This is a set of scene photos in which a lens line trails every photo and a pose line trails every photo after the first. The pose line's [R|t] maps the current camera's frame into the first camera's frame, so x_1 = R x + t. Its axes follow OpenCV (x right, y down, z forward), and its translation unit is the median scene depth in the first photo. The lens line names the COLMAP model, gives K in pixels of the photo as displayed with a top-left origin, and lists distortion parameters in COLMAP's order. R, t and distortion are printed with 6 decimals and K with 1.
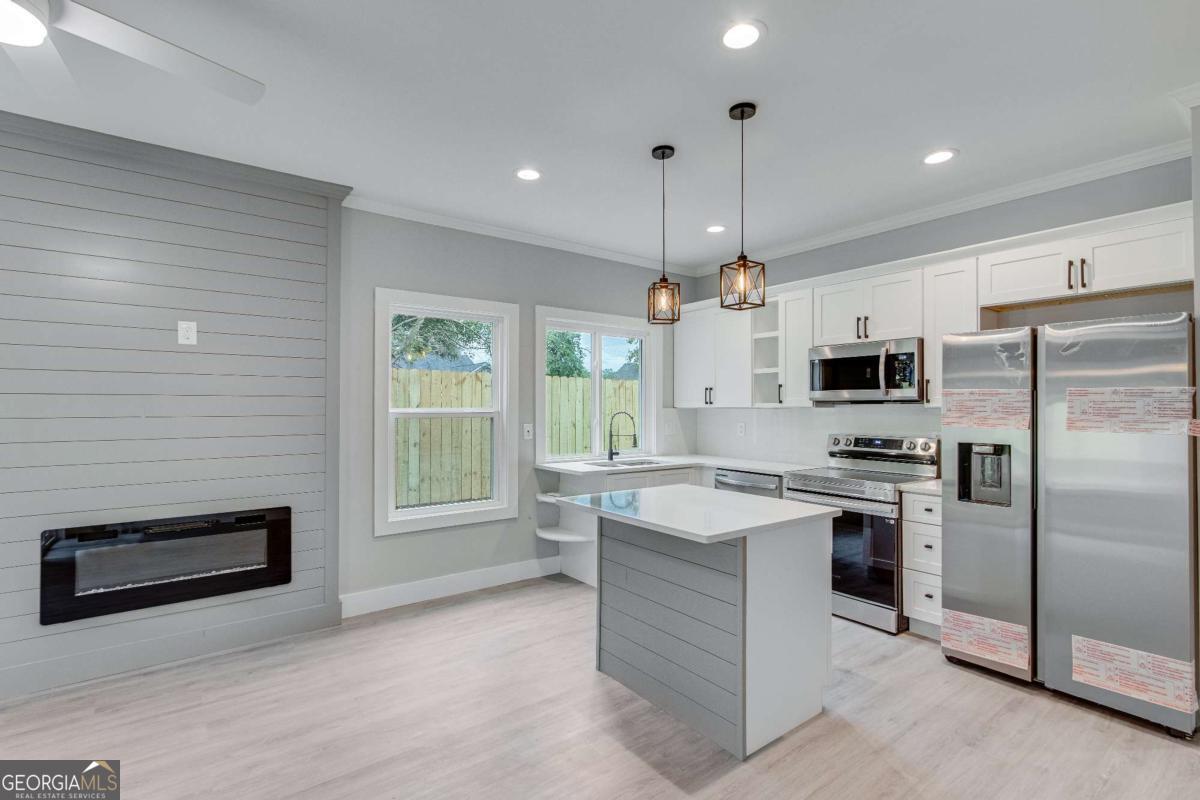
lens RADIAL K [[554.4, 0, 600.0], [0, 554.4, 400.0], [0, 0, 1]] dist [0.000808, 0.000114]
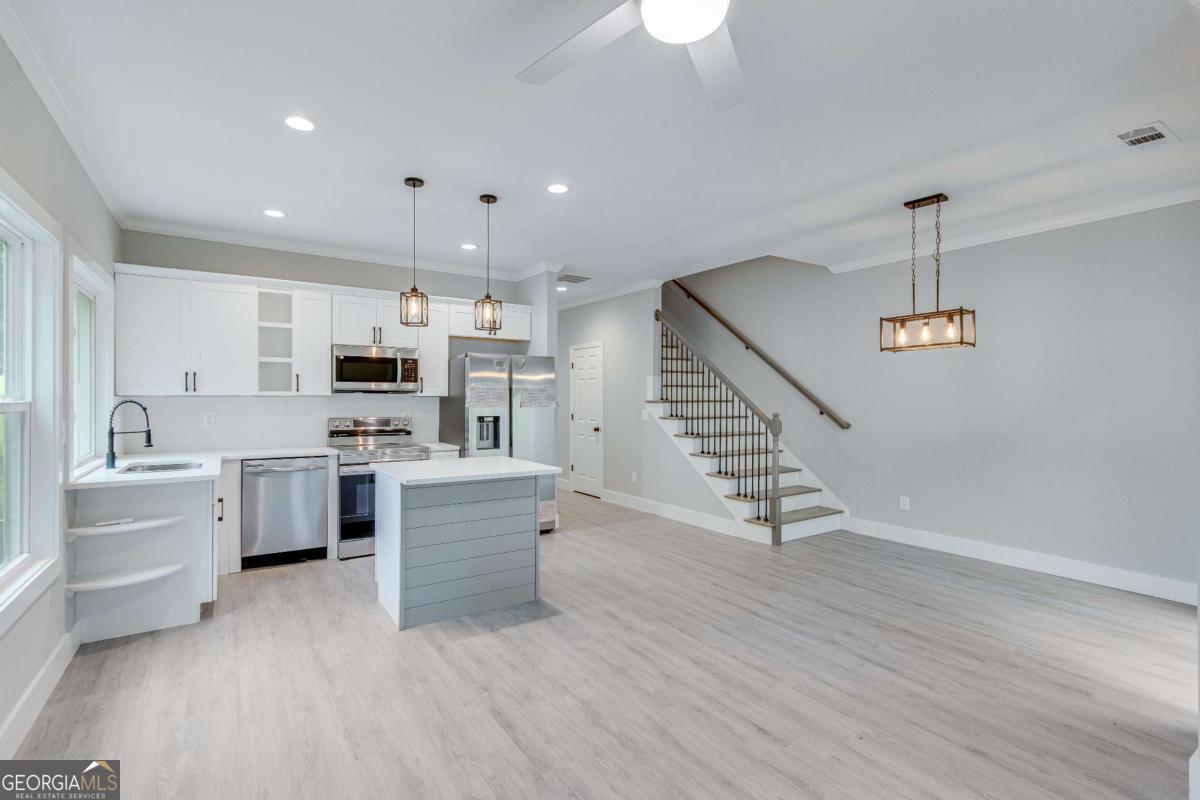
lens RADIAL K [[546.1, 0, 600.0], [0, 546.1, 400.0], [0, 0, 1]] dist [-0.001460, -0.000091]
pose [[0.044943, -0.005389, 0.998975, -1.032570], [-0.016371, 0.999847, 0.006130, 0.008528], [-0.998855, -0.016630, 0.044848, 0.533810]]
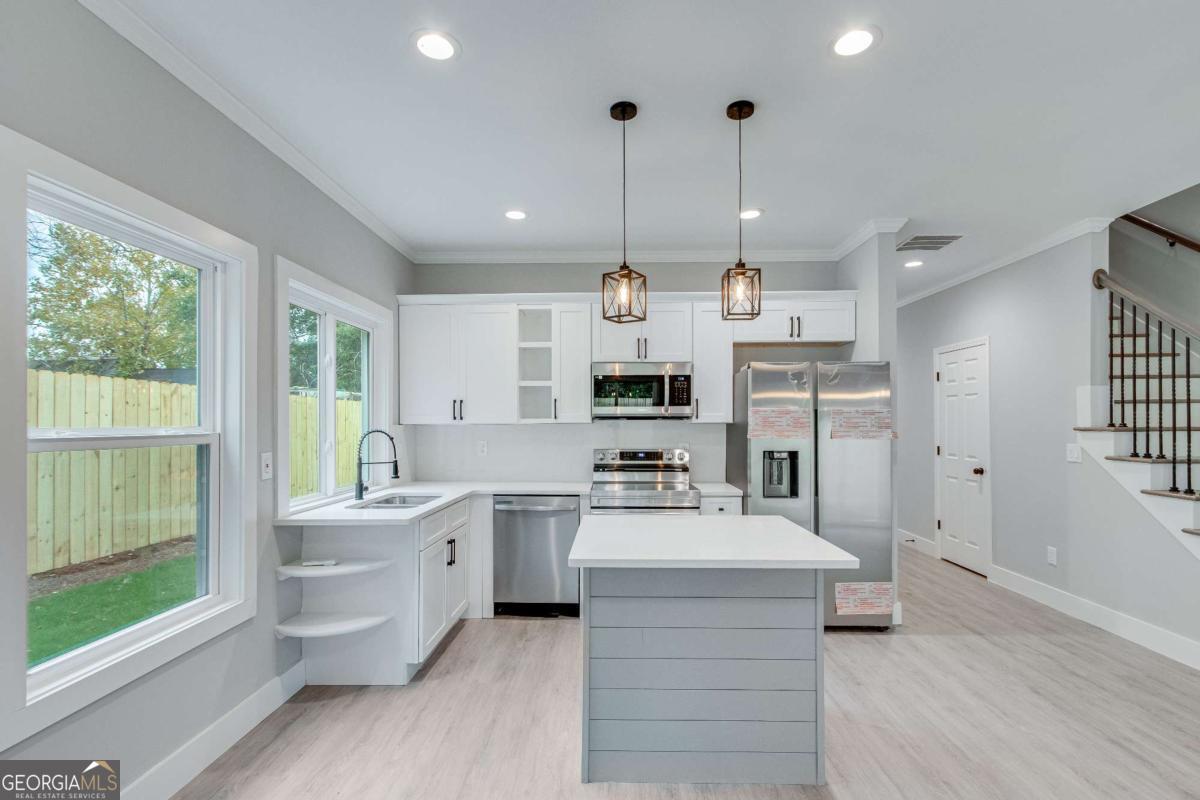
lens RADIAL K [[561.3, 0, 607.8], [0, 561.3, 419.7], [0, 0, 1]] dist [0.003533, 0.000371]
pose [[0.615159, 0.000781, 0.788403, -0.546298], [-0.006575, 0.999970, 0.004140, 0.004003], [-0.788376, -0.007730, 0.615146, 0.499563]]
